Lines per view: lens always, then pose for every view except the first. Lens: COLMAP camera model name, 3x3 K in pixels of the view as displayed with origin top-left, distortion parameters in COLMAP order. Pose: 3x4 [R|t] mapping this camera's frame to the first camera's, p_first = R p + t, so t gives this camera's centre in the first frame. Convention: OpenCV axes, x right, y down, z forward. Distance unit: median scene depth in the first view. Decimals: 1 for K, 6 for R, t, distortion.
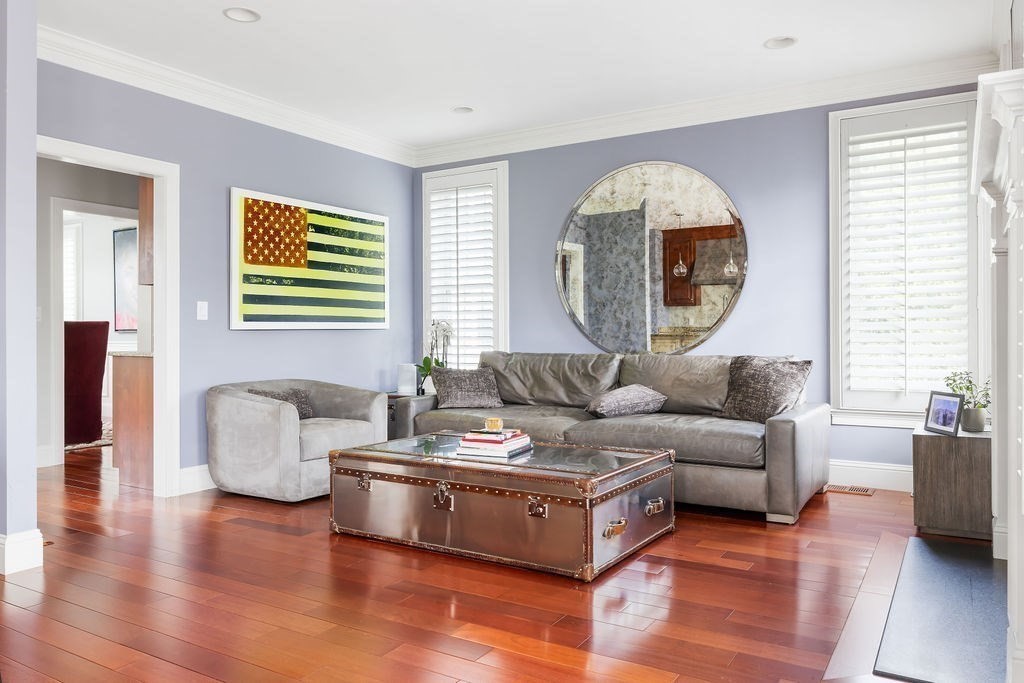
lens RADIAL K [[737.7, 0, 512.0], [0, 737.7, 341.5], [0, 0, 1]] dist [0.008185, 0.002817]
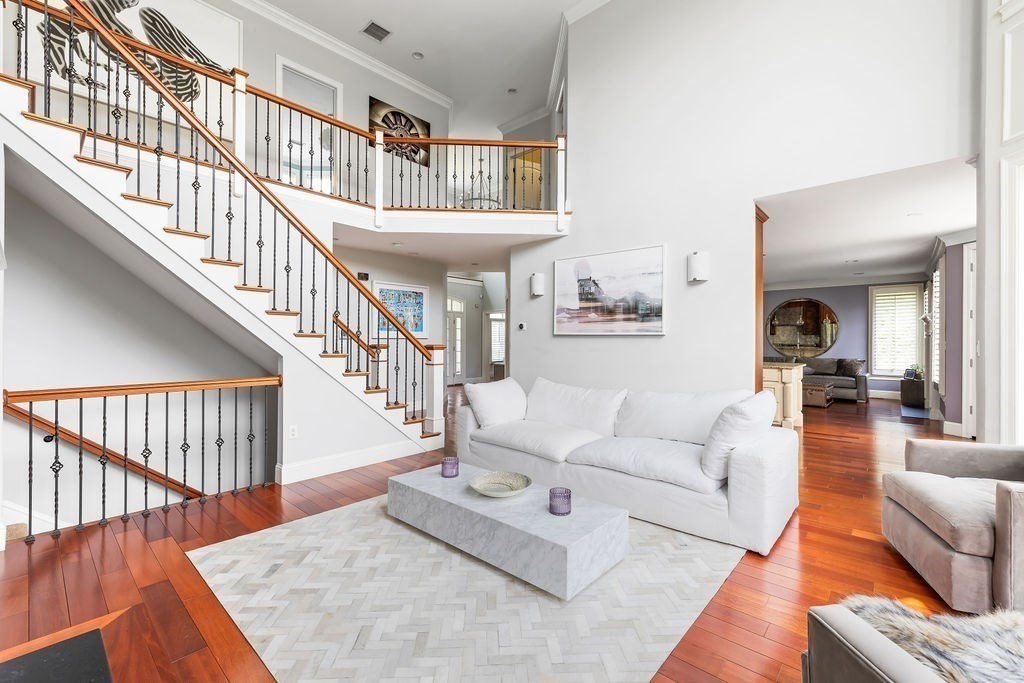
lens RADIAL K [[438.9, 0, 512.0], [0, 438.9, 341.5], [0, 0, 1]] dist [-0.001901, -0.000369]
pose [[0.984599, 0.008974, -0.174596, -0.842846], [-0.008436, 0.999957, 0.003825, -0.053642], [0.174623, -0.002293, 0.984633, -1.274186]]
